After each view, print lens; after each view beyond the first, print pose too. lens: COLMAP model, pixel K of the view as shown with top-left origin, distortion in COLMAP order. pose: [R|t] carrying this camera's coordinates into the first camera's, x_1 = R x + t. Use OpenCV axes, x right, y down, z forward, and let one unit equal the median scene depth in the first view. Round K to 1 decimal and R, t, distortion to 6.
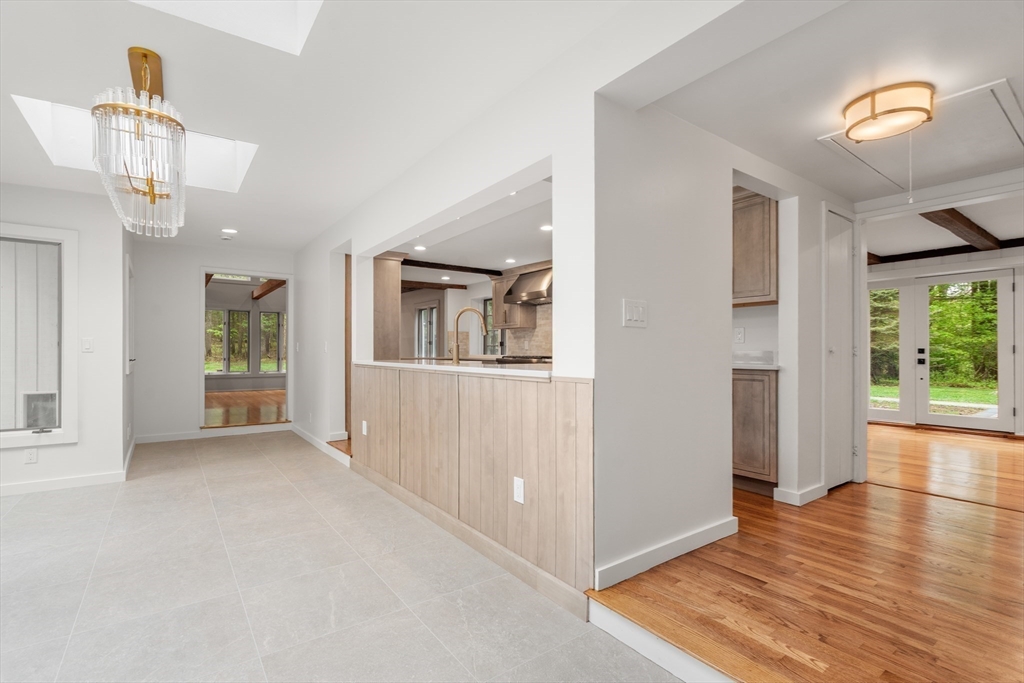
lens RADIAL K [[464.6, 0, 507.9], [0, 464.6, 344.7], [0, 0, 1]] dist [-0.000187, 0.000119]
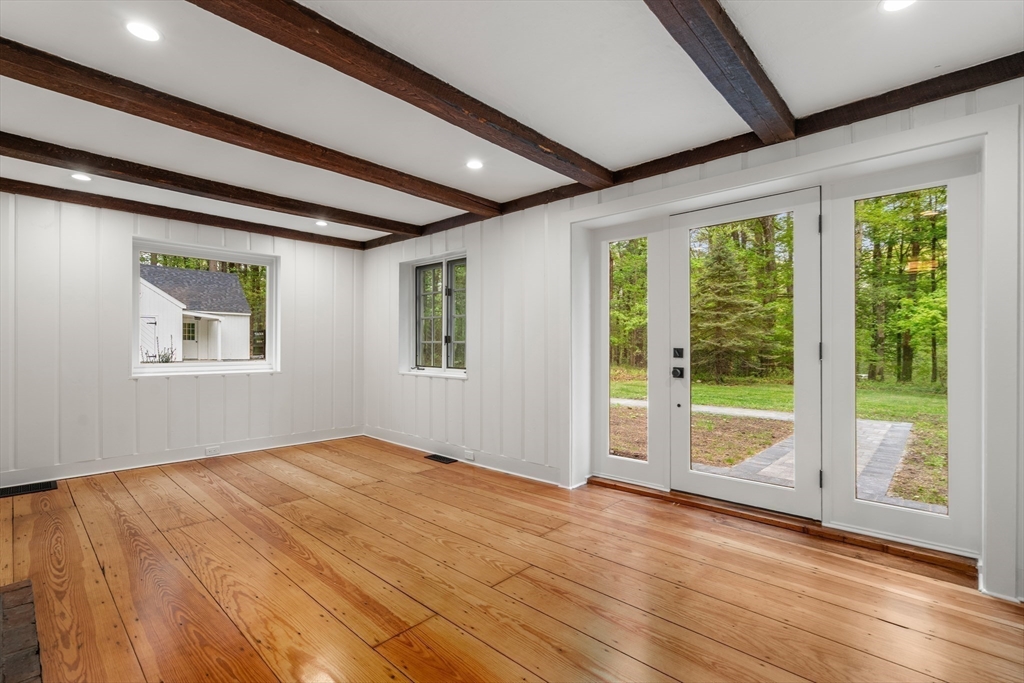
lens RADIAL K [[458.9, 0, 512.5], [0, 458.9, 338.4], [0, 0, 1]] dist [-0.000494, -0.000030]
pose [[0.979841, 0.004560, 0.199728, 0.600849], [-0.003596, 0.999980, -0.005188, 0.000418], [-0.199748, 0.004366, 0.979838, 0.526731]]
